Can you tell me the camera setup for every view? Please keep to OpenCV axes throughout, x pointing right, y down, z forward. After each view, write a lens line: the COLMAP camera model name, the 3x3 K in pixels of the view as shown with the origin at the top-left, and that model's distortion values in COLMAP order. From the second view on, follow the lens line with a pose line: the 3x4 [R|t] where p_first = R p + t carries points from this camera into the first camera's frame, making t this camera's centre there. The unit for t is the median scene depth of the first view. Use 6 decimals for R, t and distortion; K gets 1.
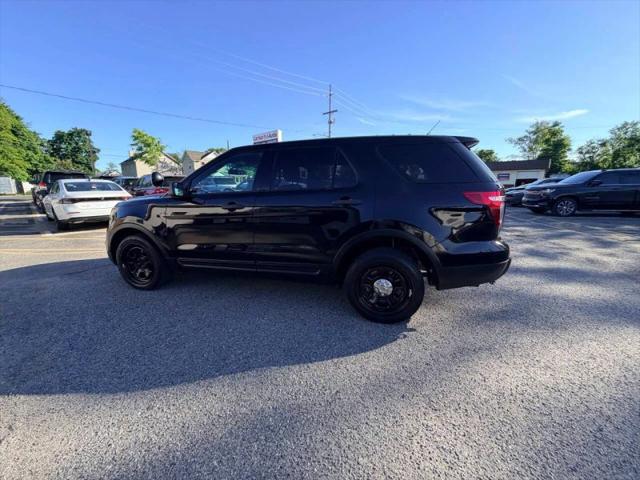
lens RADIAL K [[253.8, 0, 318.7], [0, 253.8, 240.9], [0, 0, 1]] dist [0.000084, -0.000104]
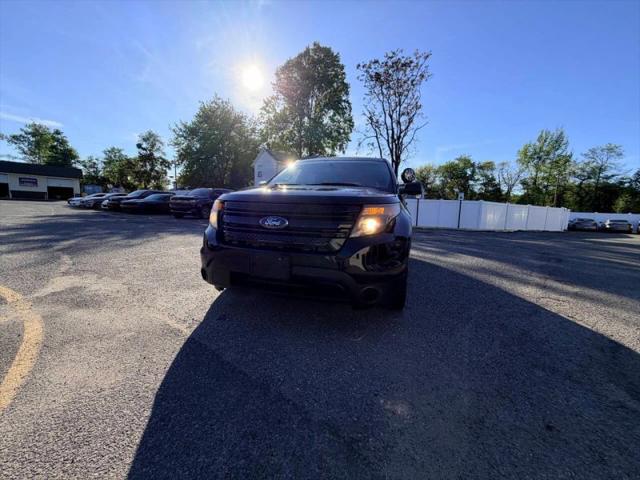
lens RADIAL K [[253.8, 0, 319.3], [0, 253.8, 240.6], [0, 0, 1]] dist [0.000084, -0.000104]
pose [[0.007091, -0.123681, 0.992297, -0.137462], [0.165501, 0.978782, 0.120814, -0.014120], [-0.986184, 0.163369, 0.027410, 0.112134]]
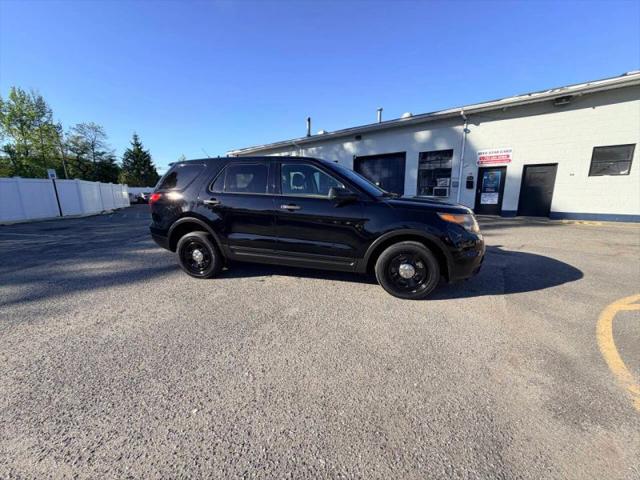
lens RADIAL K [[253.8, 0, 319.2], [0, 253.8, 240.7], [0, 0, 1]] dist [0.000084, -0.000104]
pose [[-0.999825, 0.009806, -0.015925, -0.017809], [0.002763, 0.919625, 0.392787, -0.046456], [0.018497, 0.392674, -0.919492, 0.219871]]
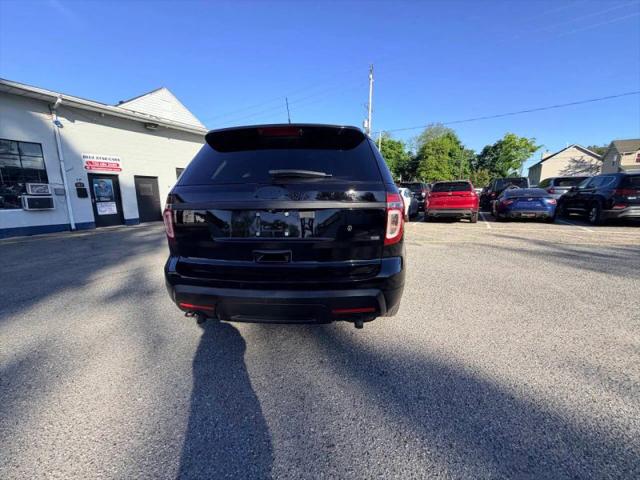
lens RADIAL K [[253.8, 0, 318.6], [0, 253.8, 239.1], [0, 0, 1]] dist [0.000084, -0.000104]
pose [[0.199359, 0.162042, -0.966436, 0.101782], [-0.186887, 0.974418, 0.124828, -0.016061], [0.961940, 0.155729, 0.224543, 0.080815]]
